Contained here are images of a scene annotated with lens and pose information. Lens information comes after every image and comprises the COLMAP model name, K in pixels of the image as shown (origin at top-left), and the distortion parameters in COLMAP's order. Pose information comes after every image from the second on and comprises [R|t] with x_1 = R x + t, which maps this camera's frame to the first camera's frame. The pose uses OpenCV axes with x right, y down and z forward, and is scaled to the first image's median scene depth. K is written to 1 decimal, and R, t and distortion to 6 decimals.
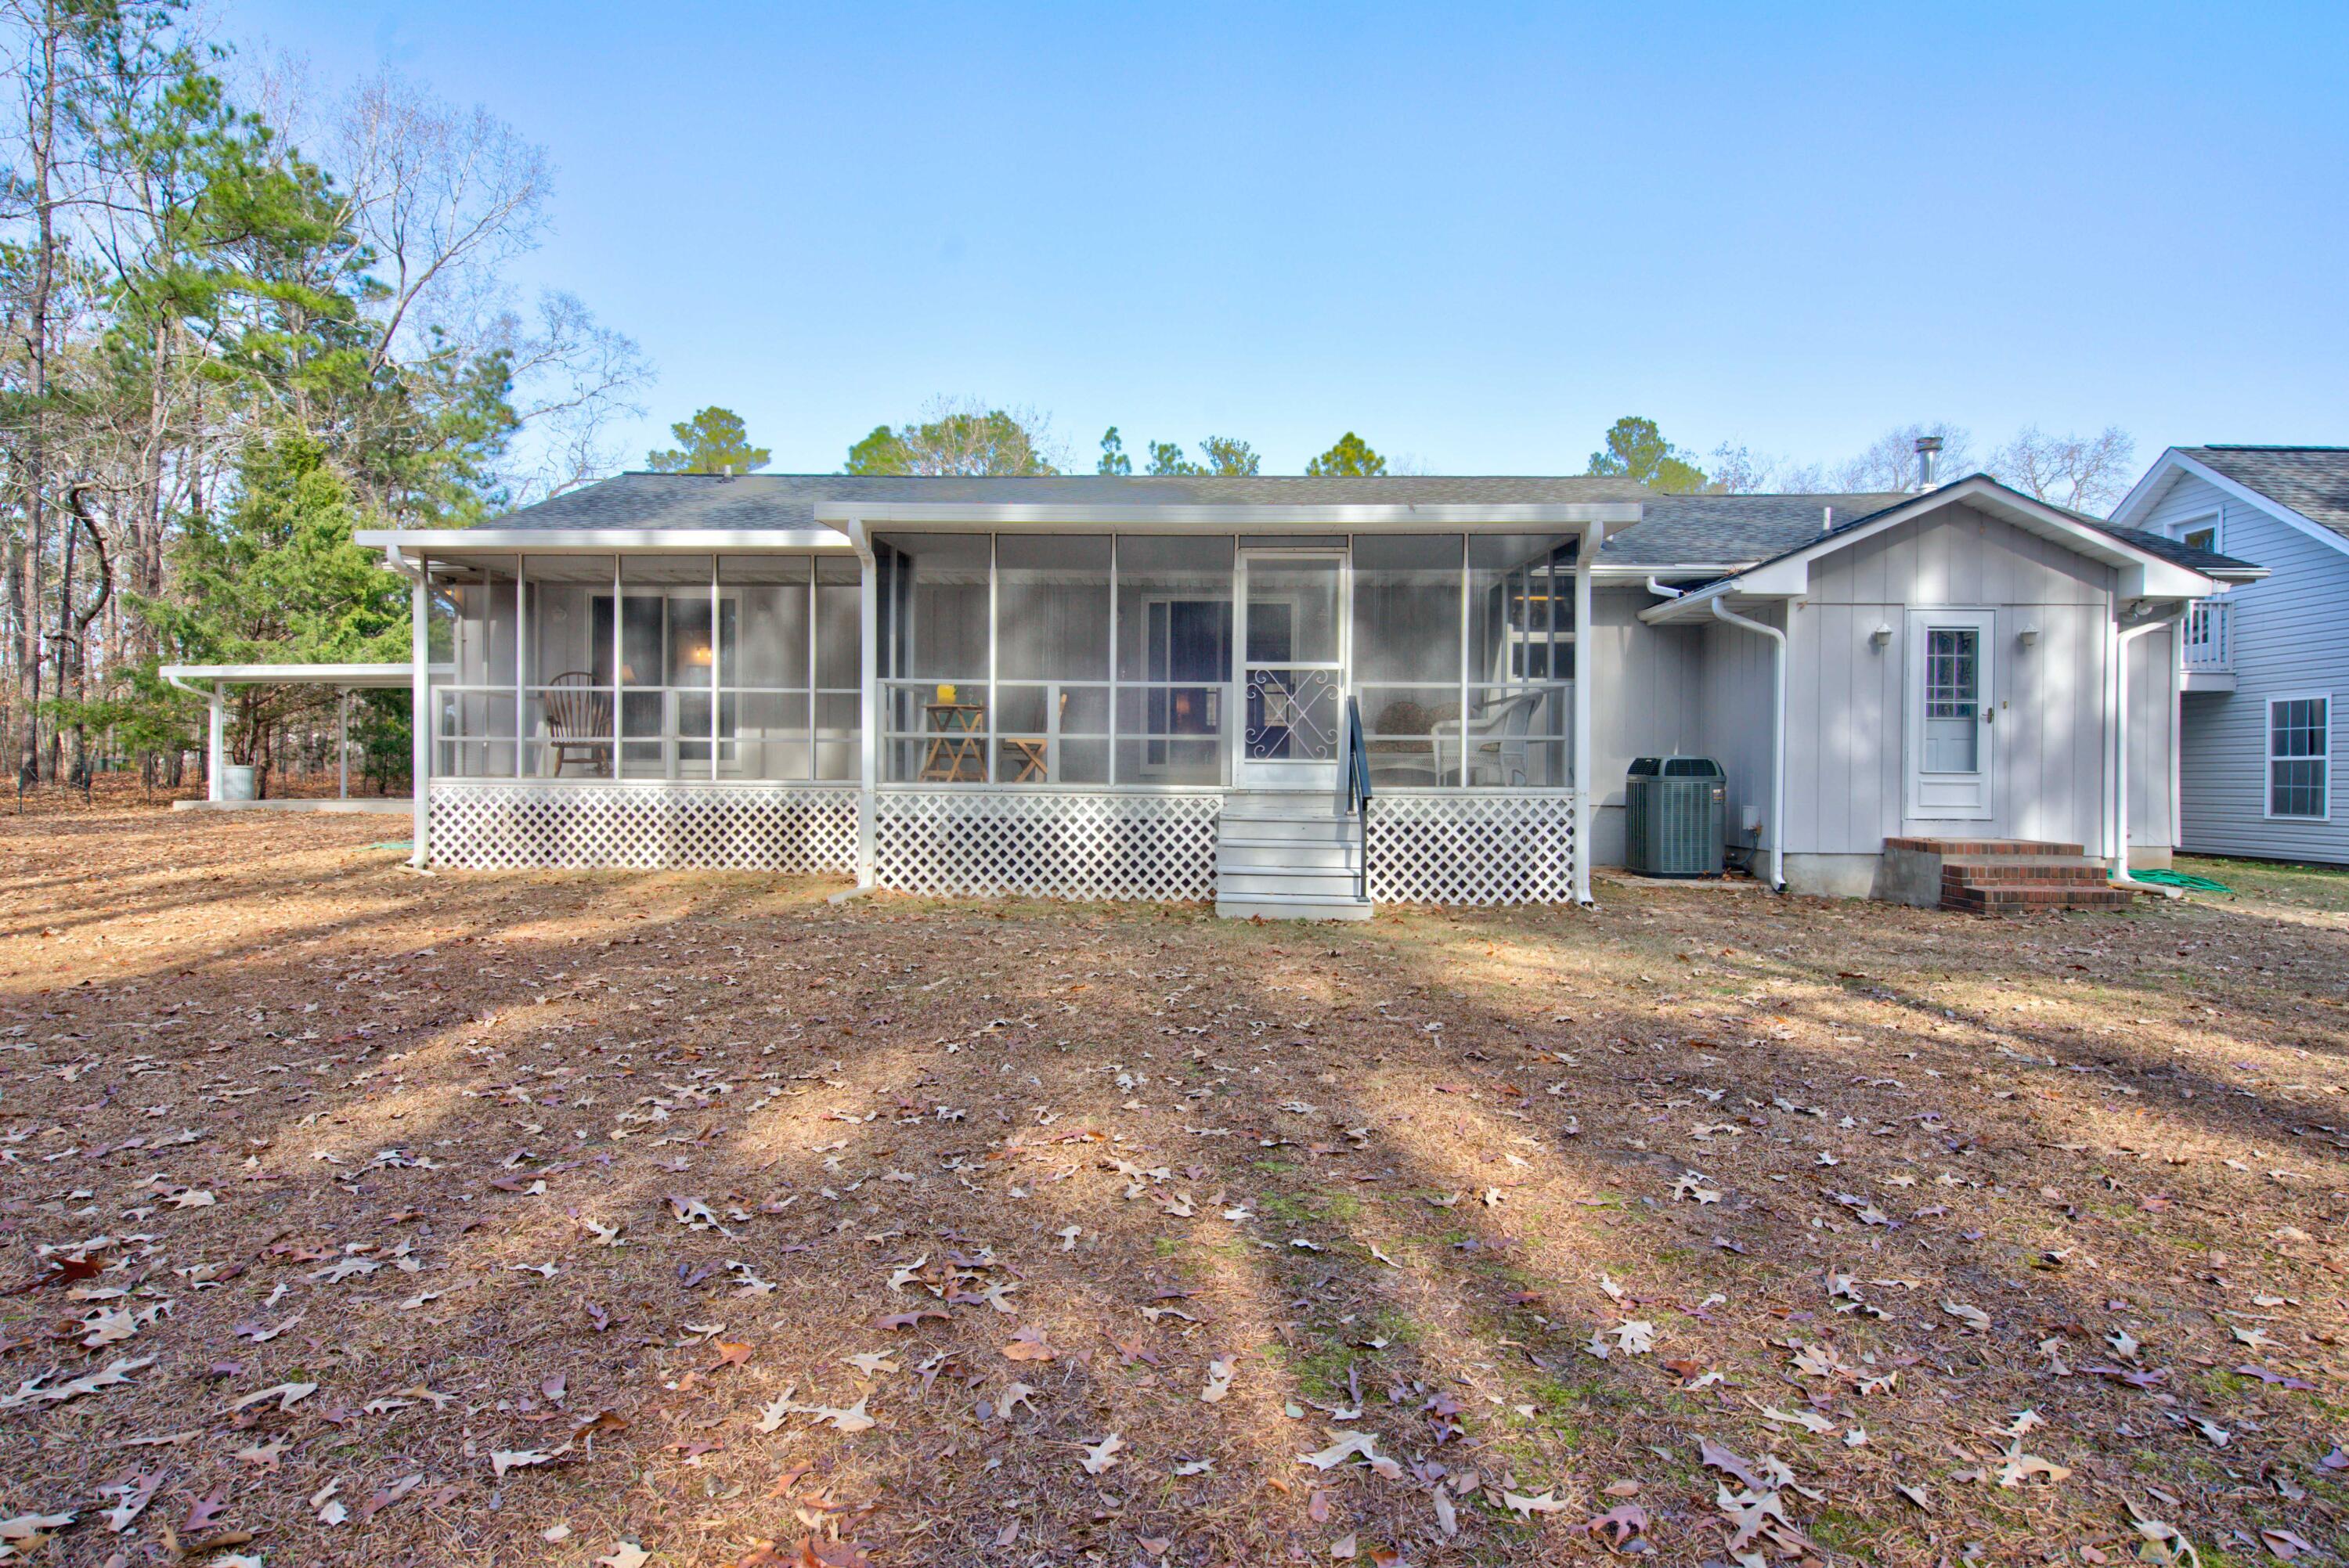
lens RADIAL K [[1222.1, 0, 1174.5], [0, 1222.1, 784.0], [0, 0, 1]] dist [0.021886, -0.018589]
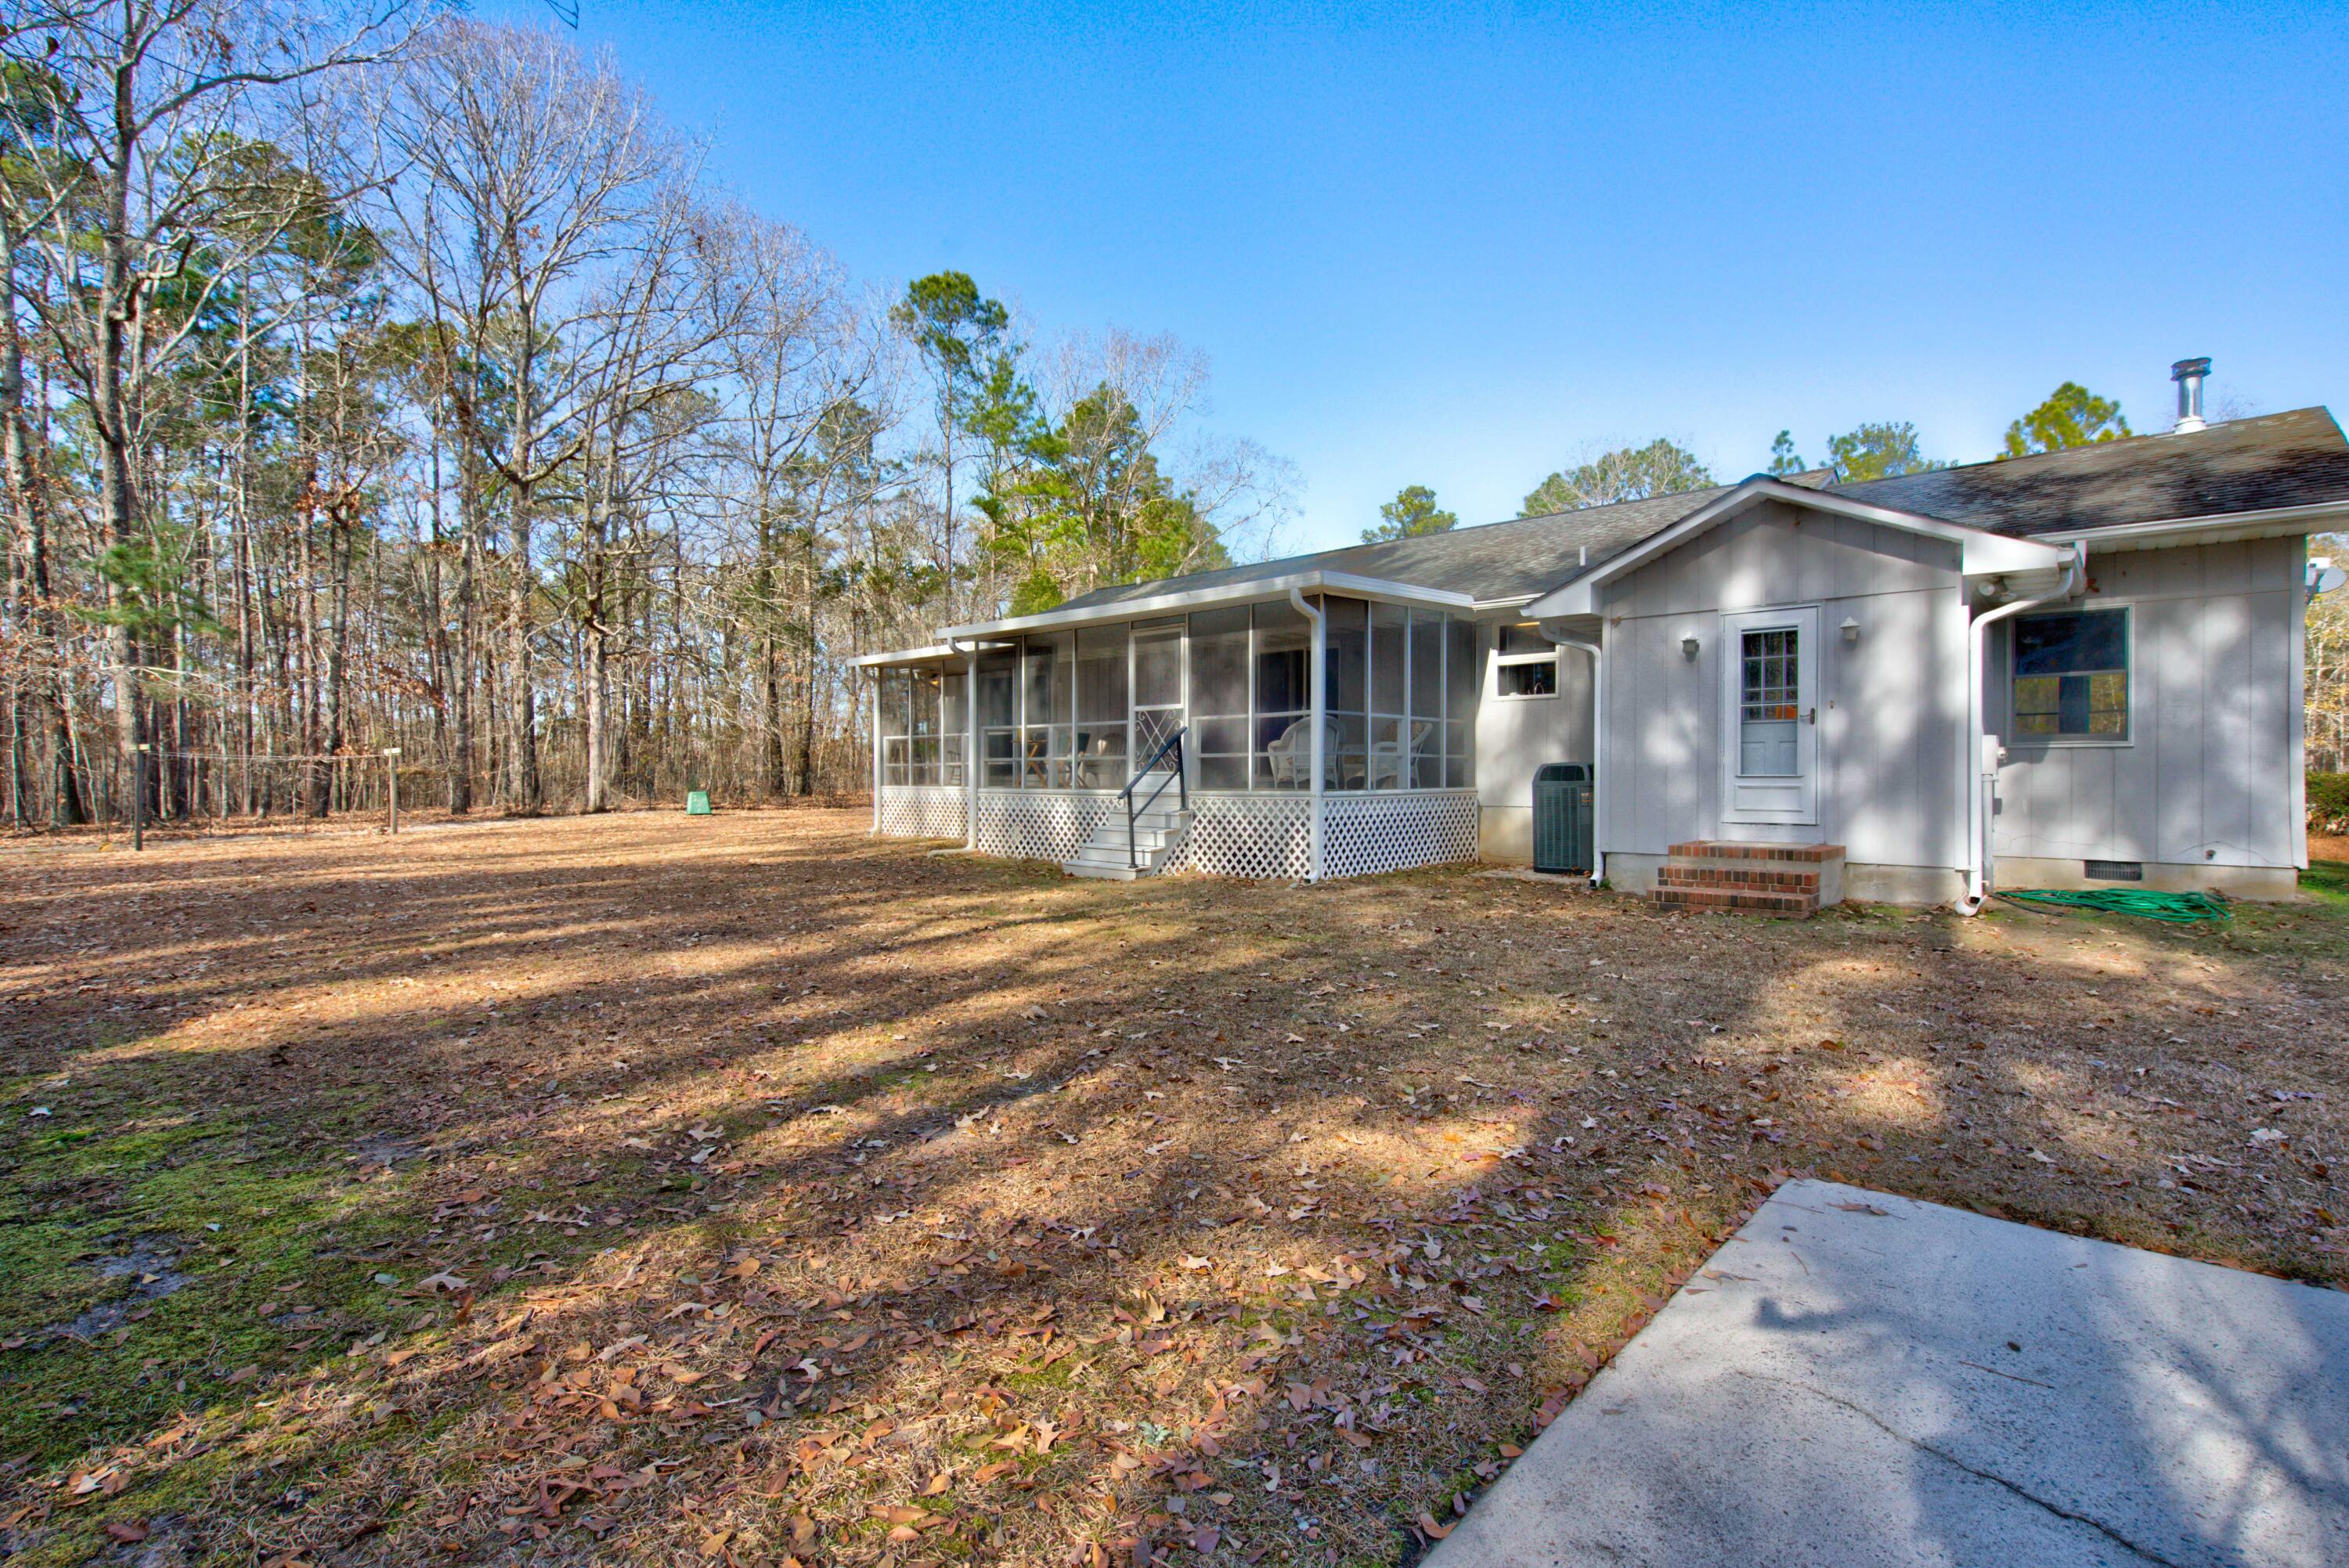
lens RADIAL K [[1095.3, 0, 1174.5], [0, 1095.3, 784.0], [0, 0, 1]] dist [0.002160, -0.000227]
pose [[0.756718, -0.003707, -0.653731, 0.843860], [0.000280, 0.999986, -0.005346, 0.001228], [0.653741, 0.003863, 0.756708, 0.022274]]
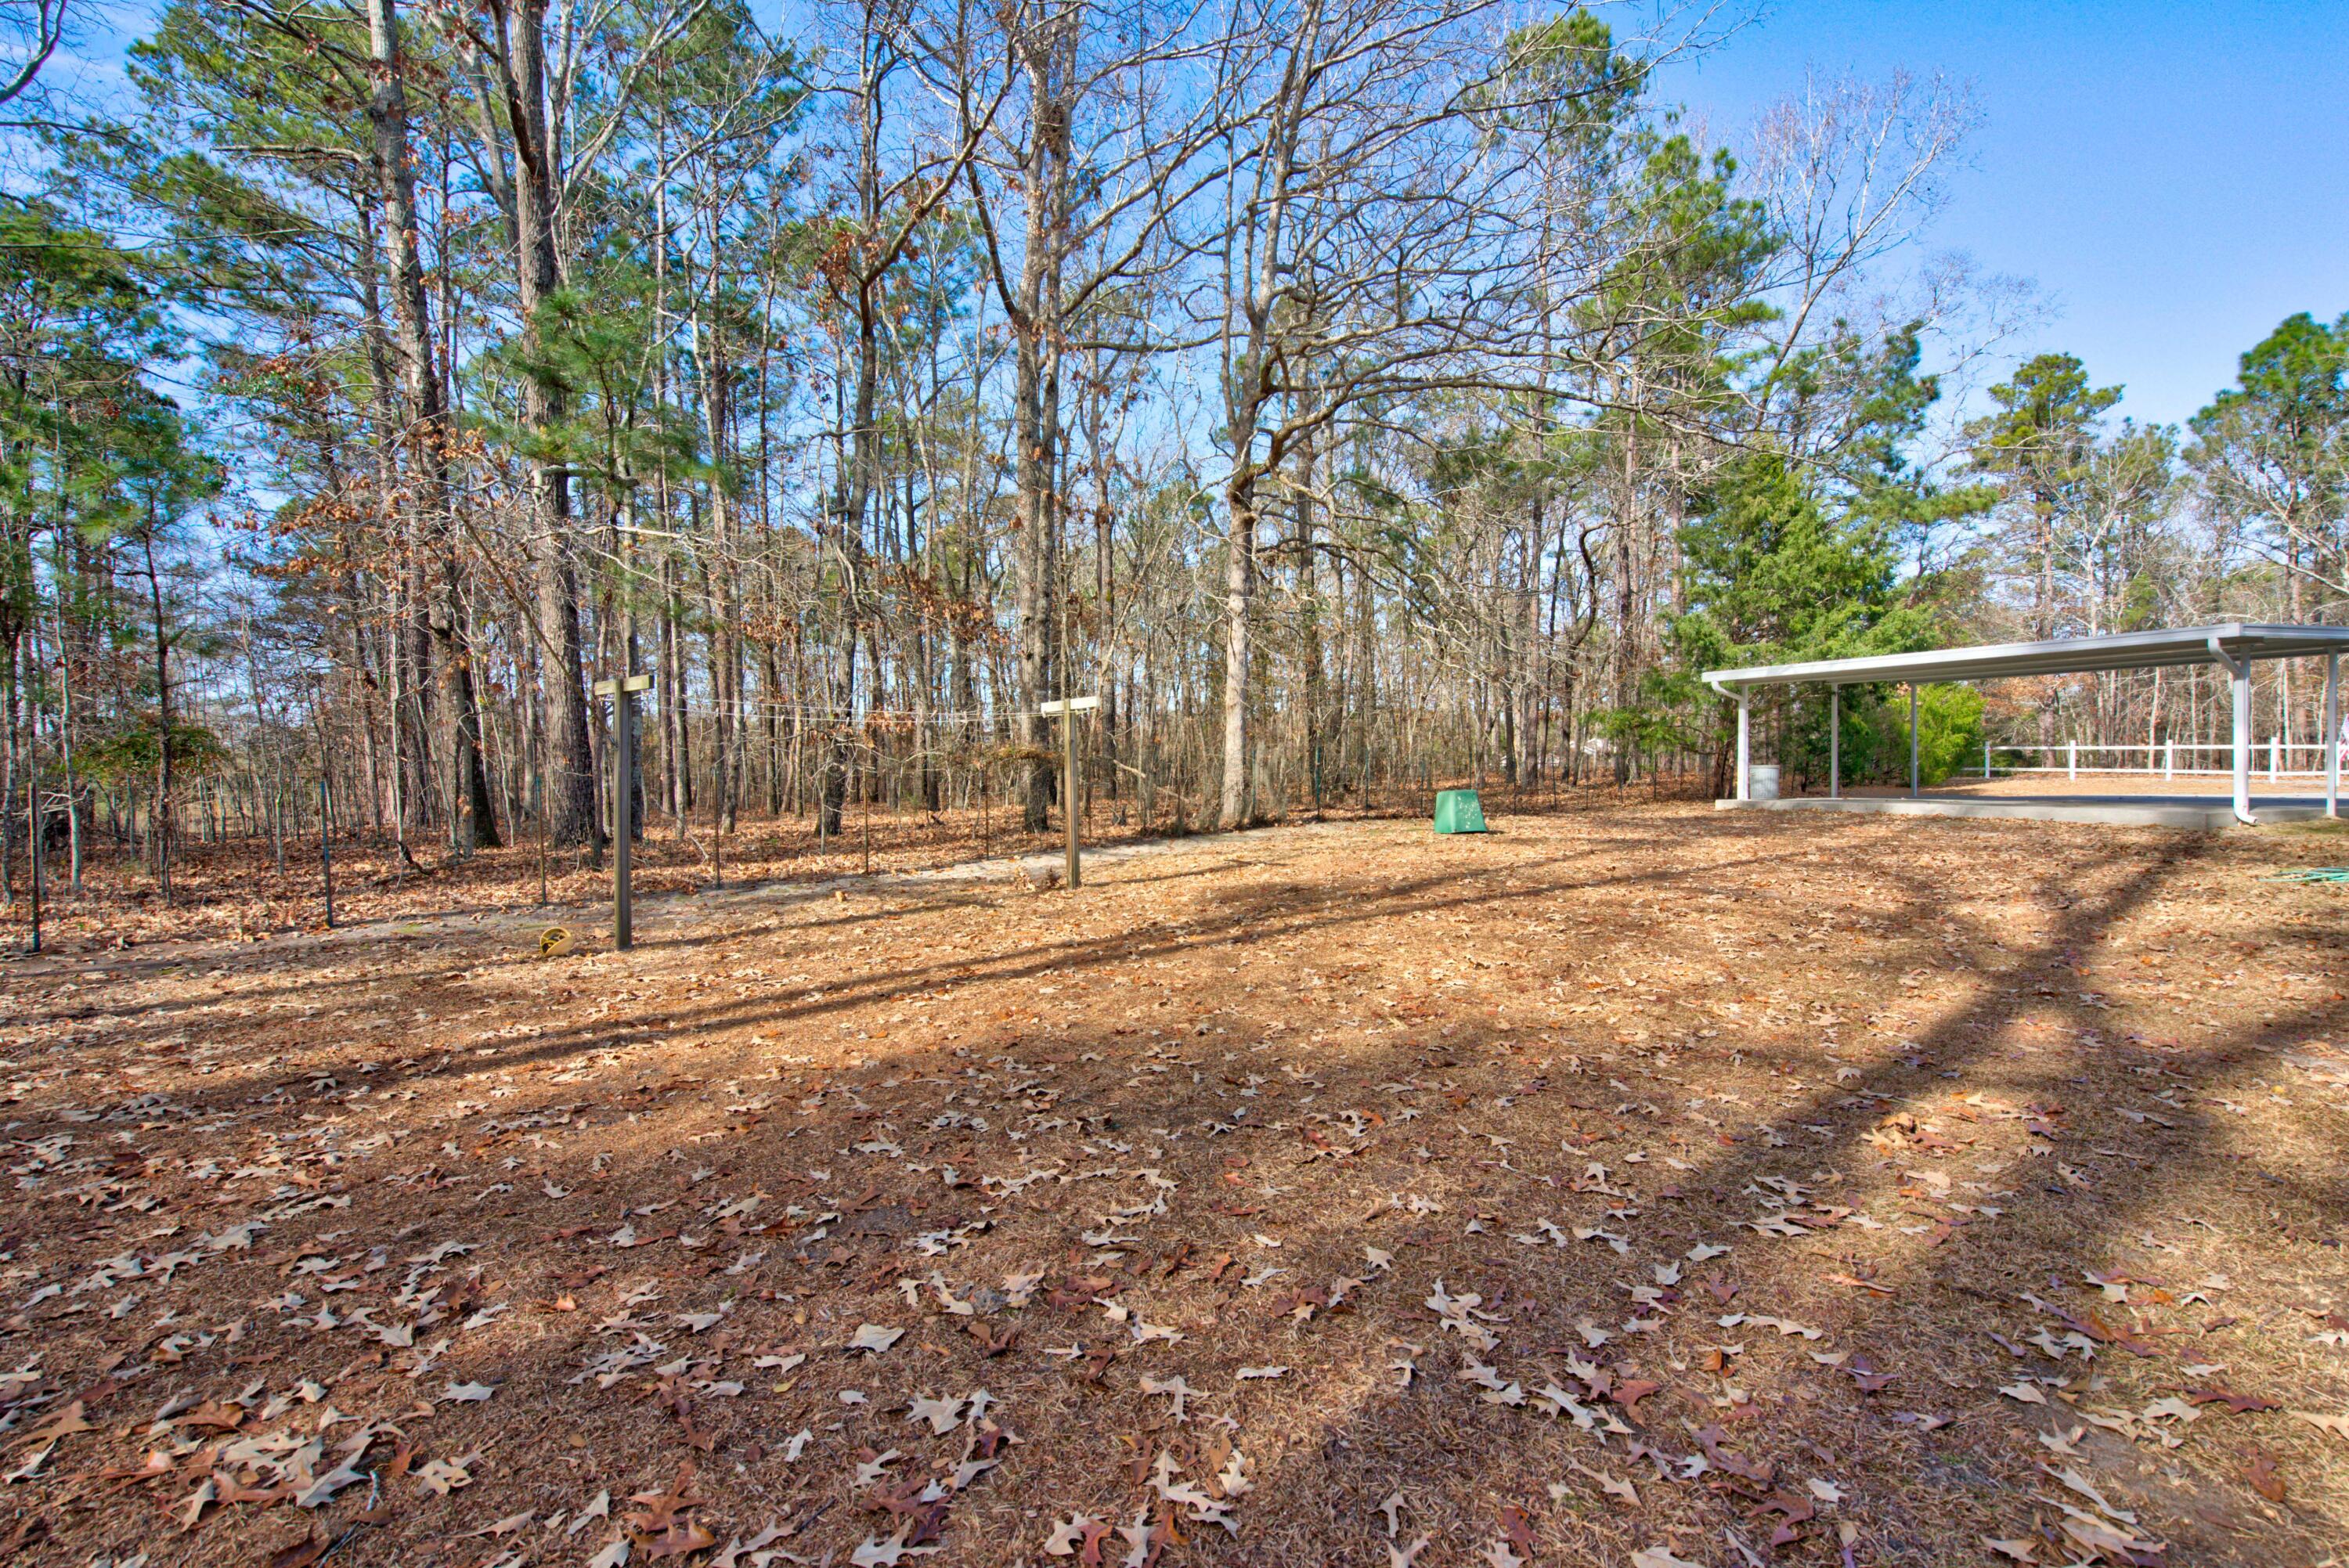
lens RADIAL K [[1095.3, 0, 1174.5], [0, 1095.3, 784.0], [0, 0, 1]] dist [0.002160, -0.000227]
pose [[0.598730, -0.006312, -0.800926, -0.595427], [0.006400, 0.999975, -0.003096, 0.001278], [0.800925, -0.003272, 0.598756, 0.116746]]
